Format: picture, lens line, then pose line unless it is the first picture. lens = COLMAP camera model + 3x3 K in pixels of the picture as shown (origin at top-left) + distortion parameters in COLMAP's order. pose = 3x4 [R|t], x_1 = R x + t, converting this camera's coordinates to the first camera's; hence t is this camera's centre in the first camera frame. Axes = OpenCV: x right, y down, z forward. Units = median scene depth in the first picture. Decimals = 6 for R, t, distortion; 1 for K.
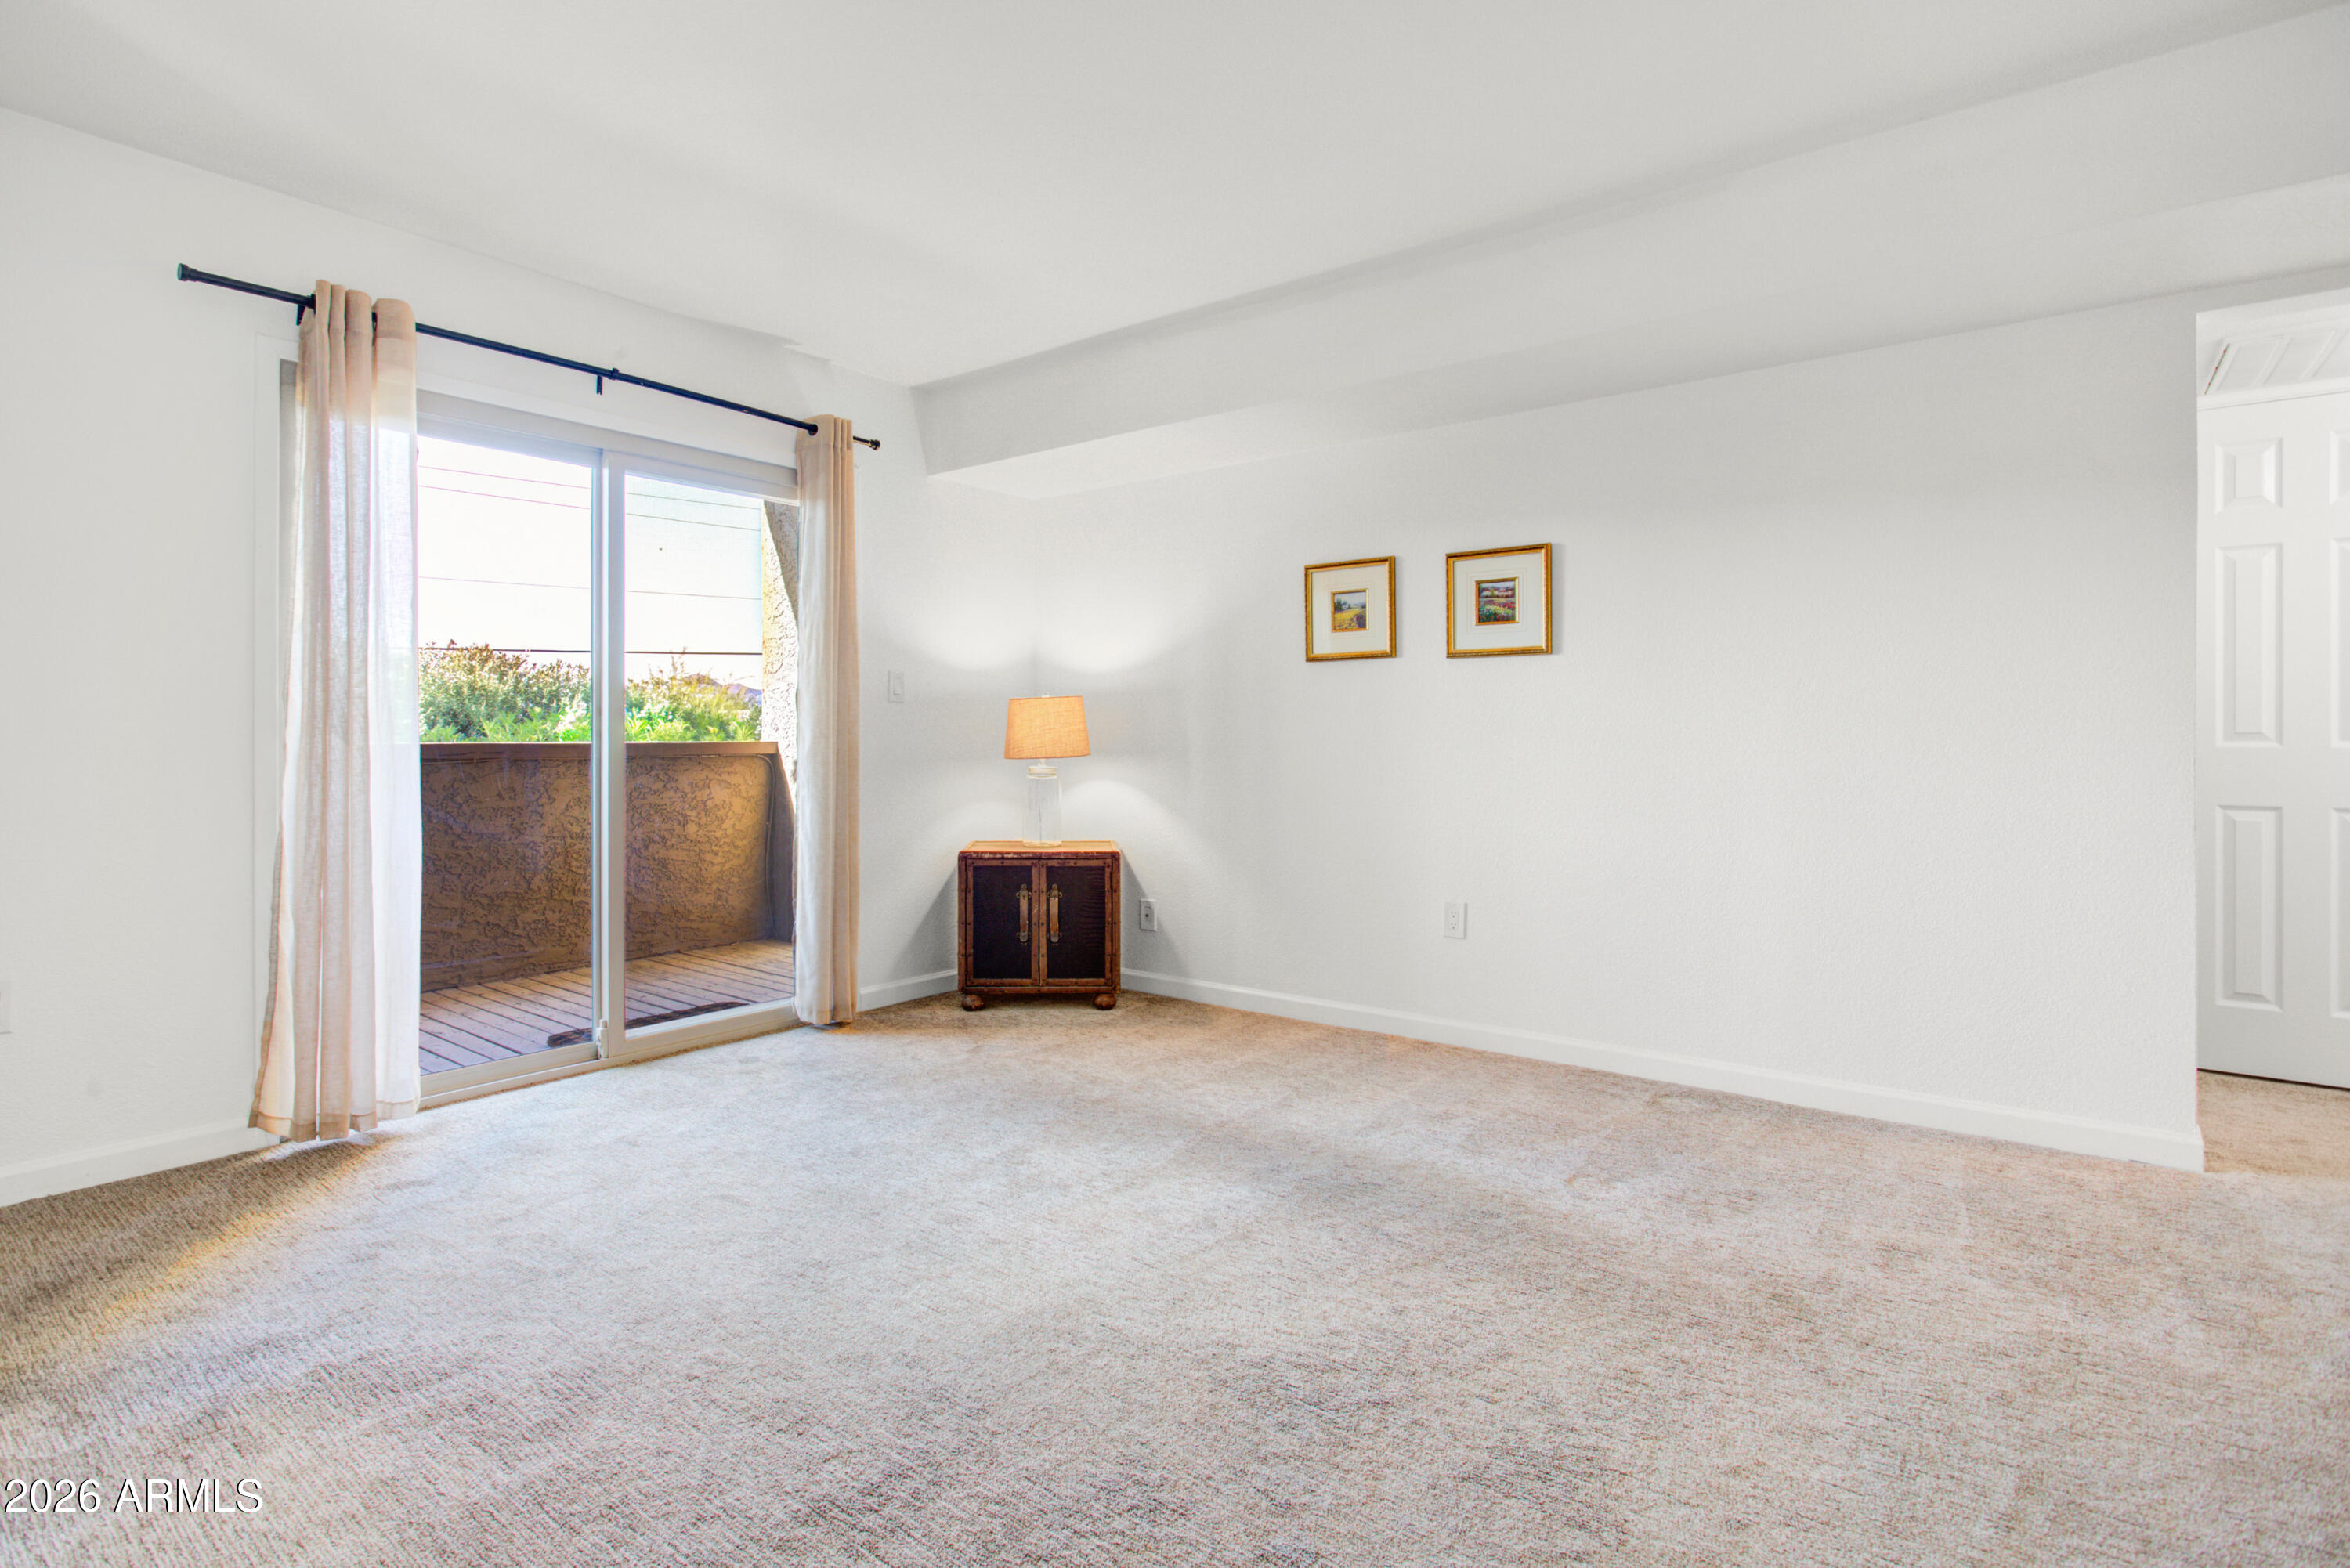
lens RADIAL K [[1172.5, 0, 1152.4], [0, 1172.5, 742.0], [0, 0, 1]] dist [-0.017477, 0.000496]
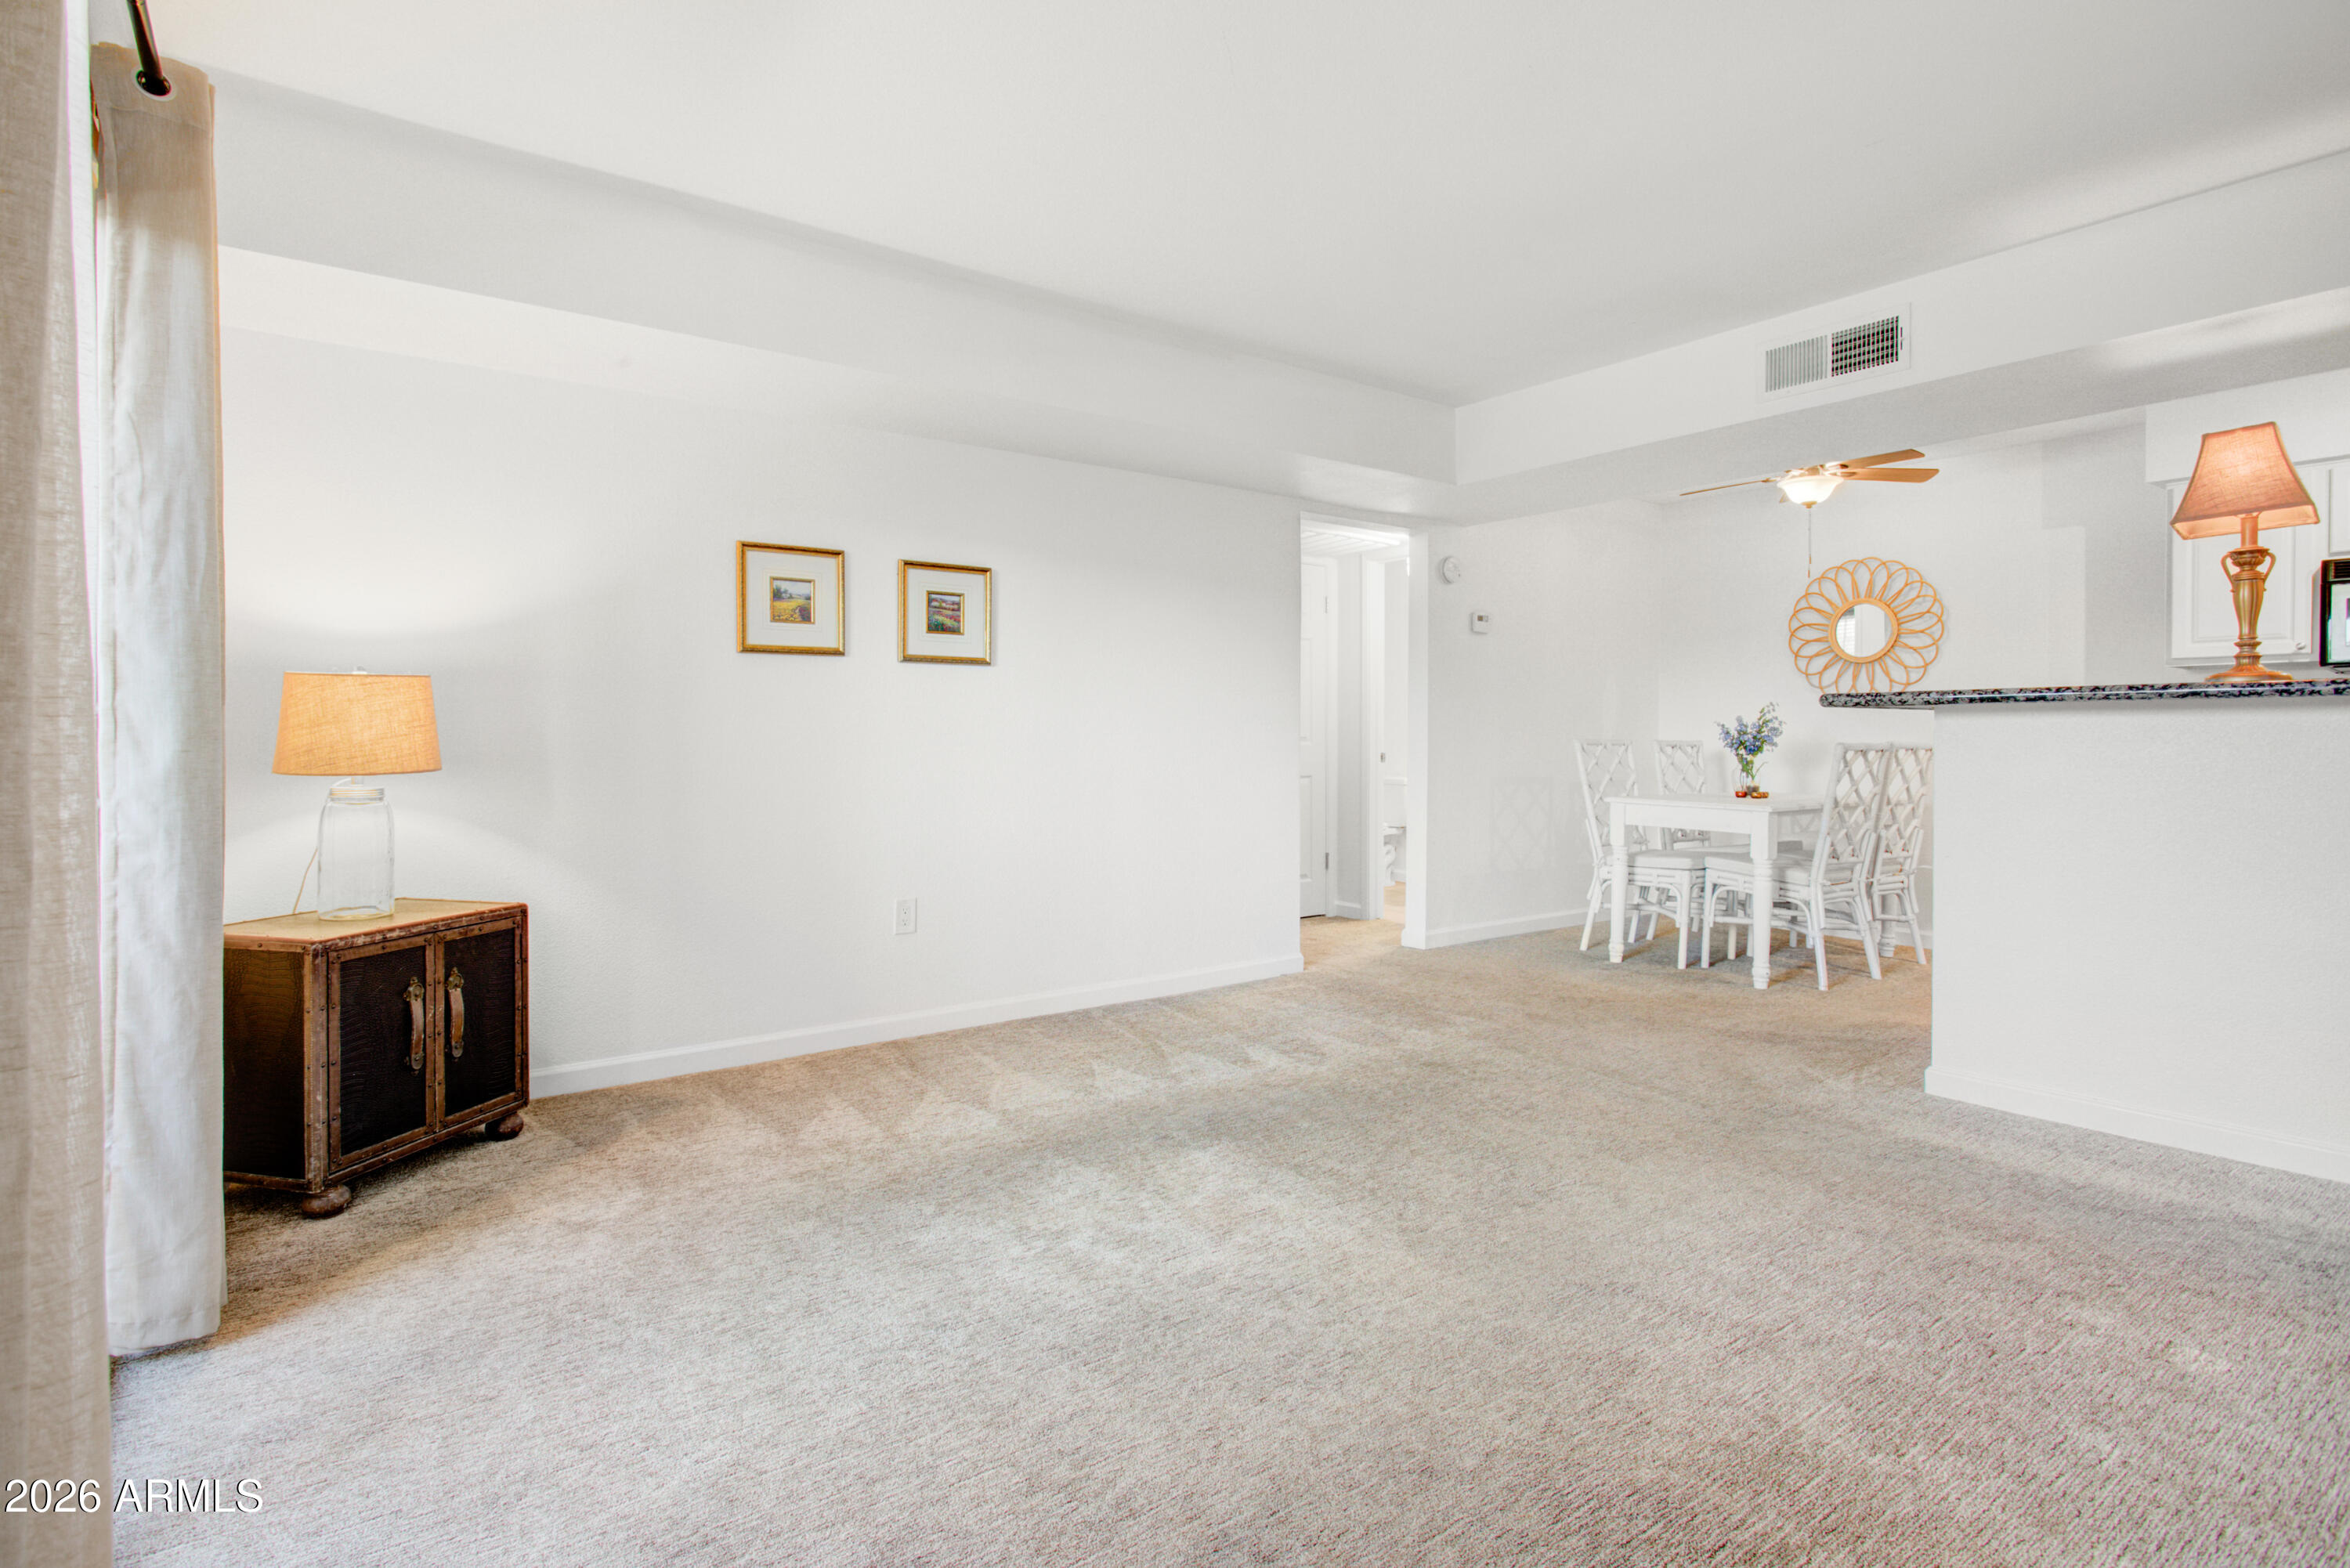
lens RADIAL K [[1172.5, 0, 1152.4], [0, 1172.5, 742.0], [0, 0, 1]] dist [-0.017477, 0.000496]
pose [[0.254661, -0.003084, 0.967026, -0.644679], [0.003633, 0.999991, 0.002232, -0.002745], [-0.967024, 0.002945, 0.254669, 0.497174]]
